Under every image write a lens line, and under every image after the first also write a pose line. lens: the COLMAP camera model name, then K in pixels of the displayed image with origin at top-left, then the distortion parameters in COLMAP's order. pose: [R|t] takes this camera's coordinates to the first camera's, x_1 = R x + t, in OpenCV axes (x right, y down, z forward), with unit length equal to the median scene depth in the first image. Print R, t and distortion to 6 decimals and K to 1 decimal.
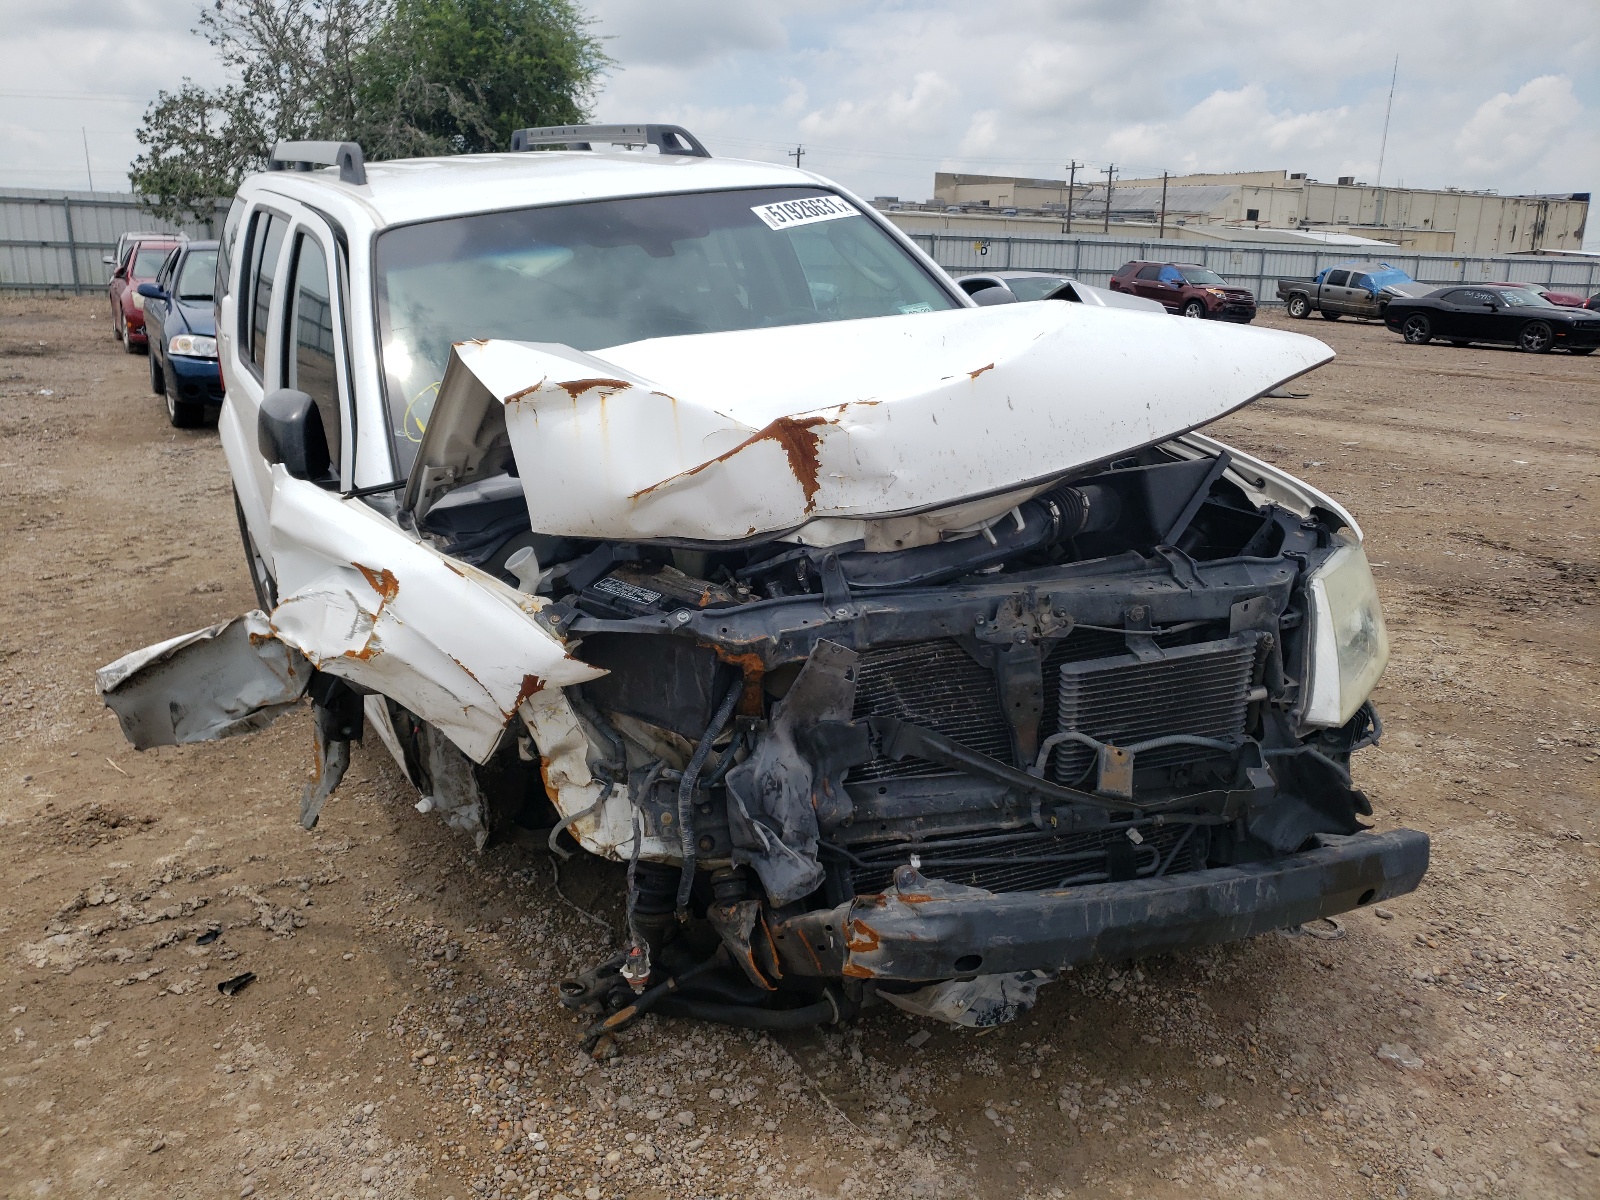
lens RADIAL K [[1228.9, 0, 799.2], [0, 1228.9, 590.5], [0, 0, 1]] dist [0.025928, -0.011255]
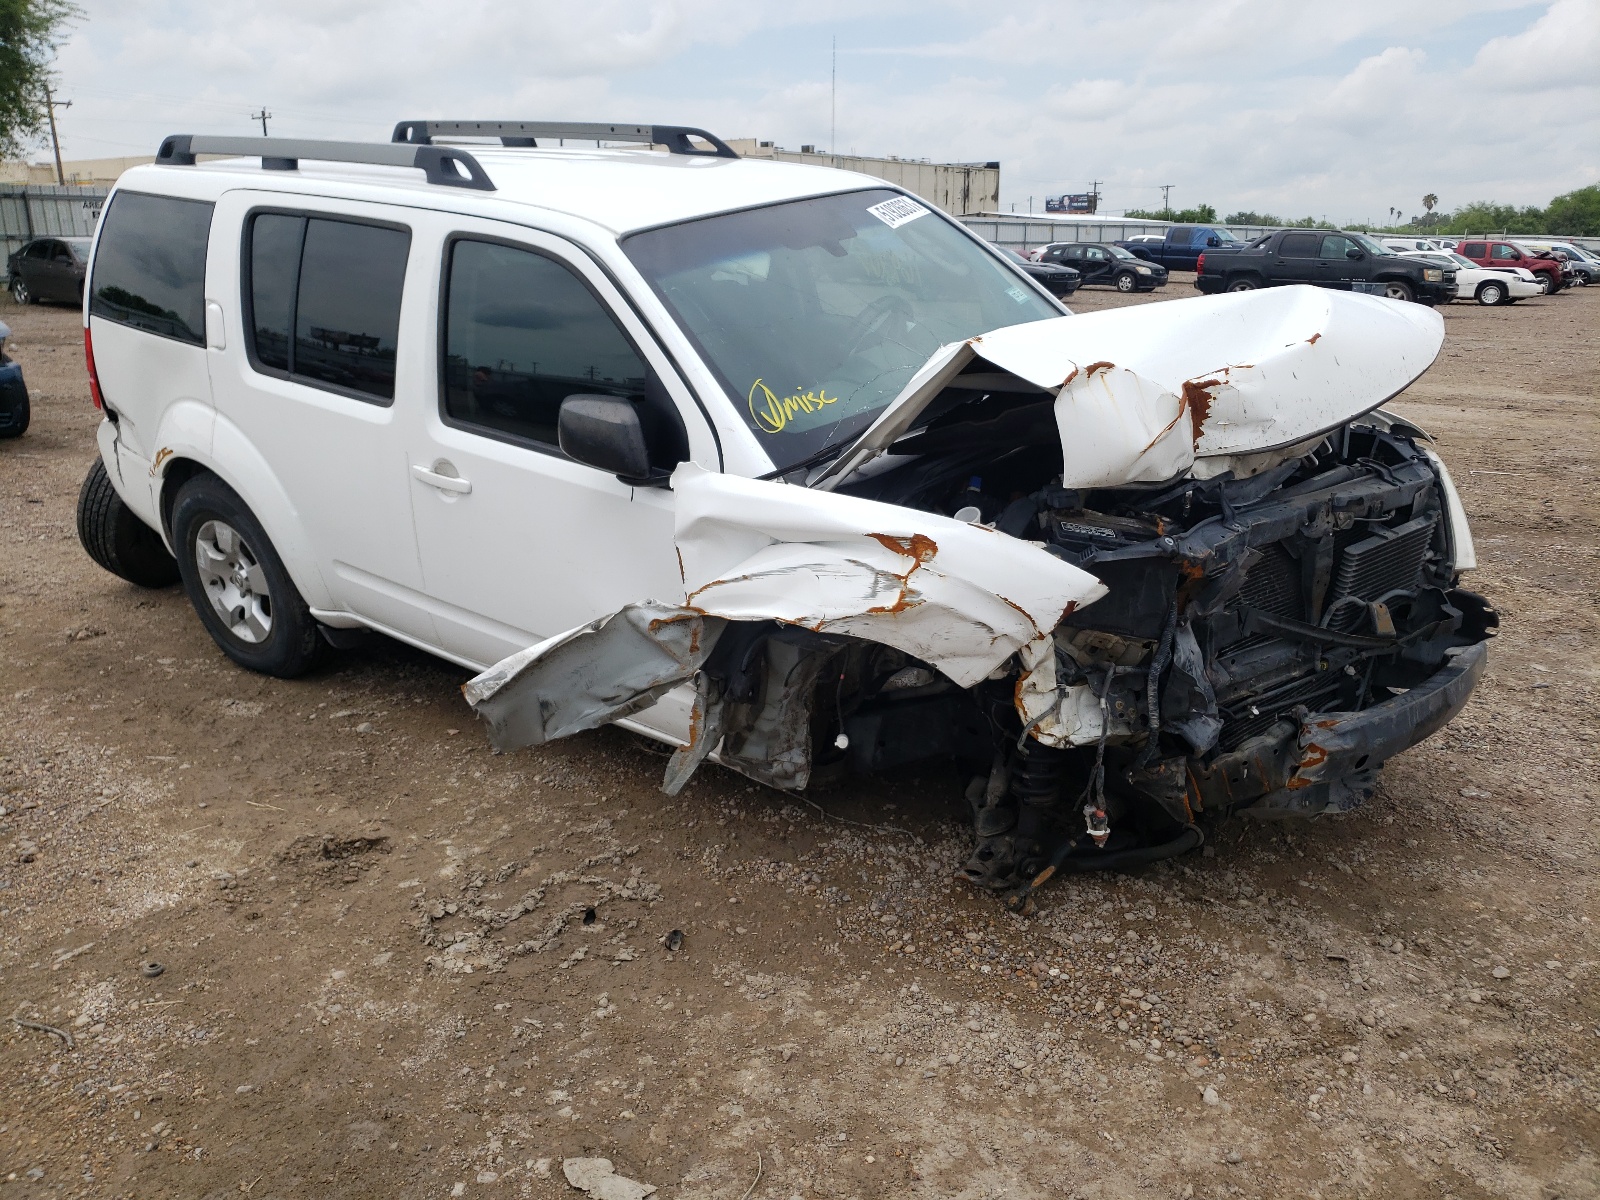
lens RADIAL K [[1228.9, 0, 811.7], [0, 1228.9, 595.4], [0, 0, 1]] dist [0.025928, -0.011255]
pose [[0.921514, -0.131059, 0.365563, -0.832009], [0.121058, 0.991372, 0.050255, -0.028812], [-0.368996, -0.002056, 0.929429, -0.066042]]
